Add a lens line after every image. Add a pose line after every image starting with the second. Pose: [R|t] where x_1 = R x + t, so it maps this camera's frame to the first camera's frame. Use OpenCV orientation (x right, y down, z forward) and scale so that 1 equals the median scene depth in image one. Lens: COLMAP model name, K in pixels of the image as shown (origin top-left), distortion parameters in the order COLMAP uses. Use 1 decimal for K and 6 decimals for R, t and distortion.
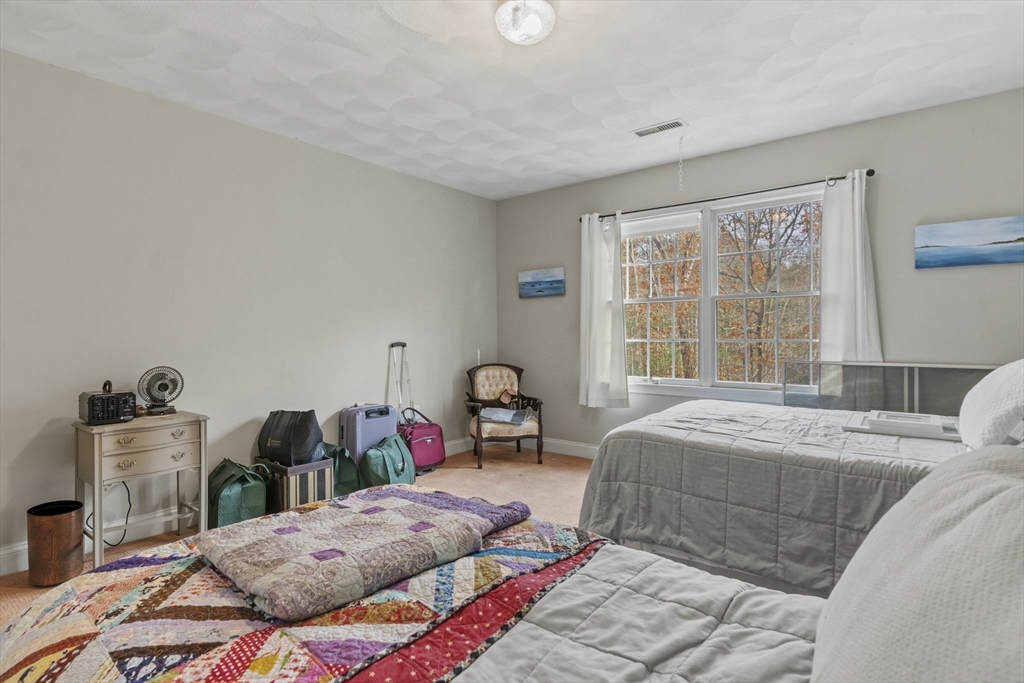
lens RADIAL K [[505.2, 0, 526.2], [0, 505.2, 335.9], [0, 0, 1]] dist [-0.000505, -0.000523]
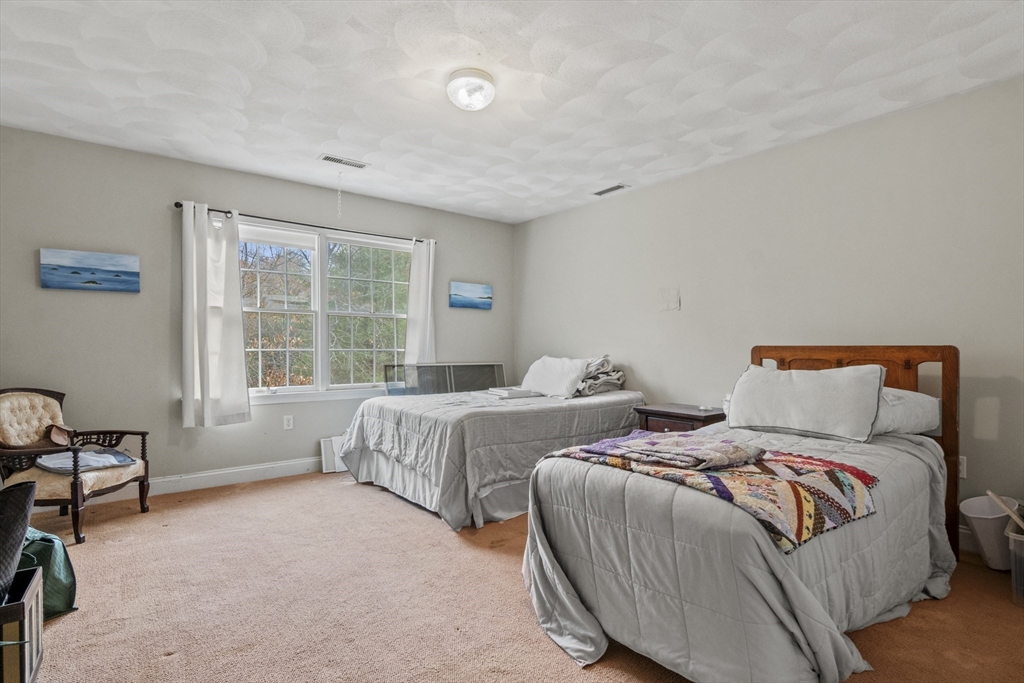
lens RADIAL K [[487.3, 0, 512.0], [0, 487.3, 341.5], [0, 0, 1]] dist [-0.001207, -0.000191]
pose [[0.264641, 0.020773, 0.964123, -0.551781], [0.003398, 0.999742, -0.022473, 0.014991], [-0.964341, 0.009223, 0.264502, 0.283908]]
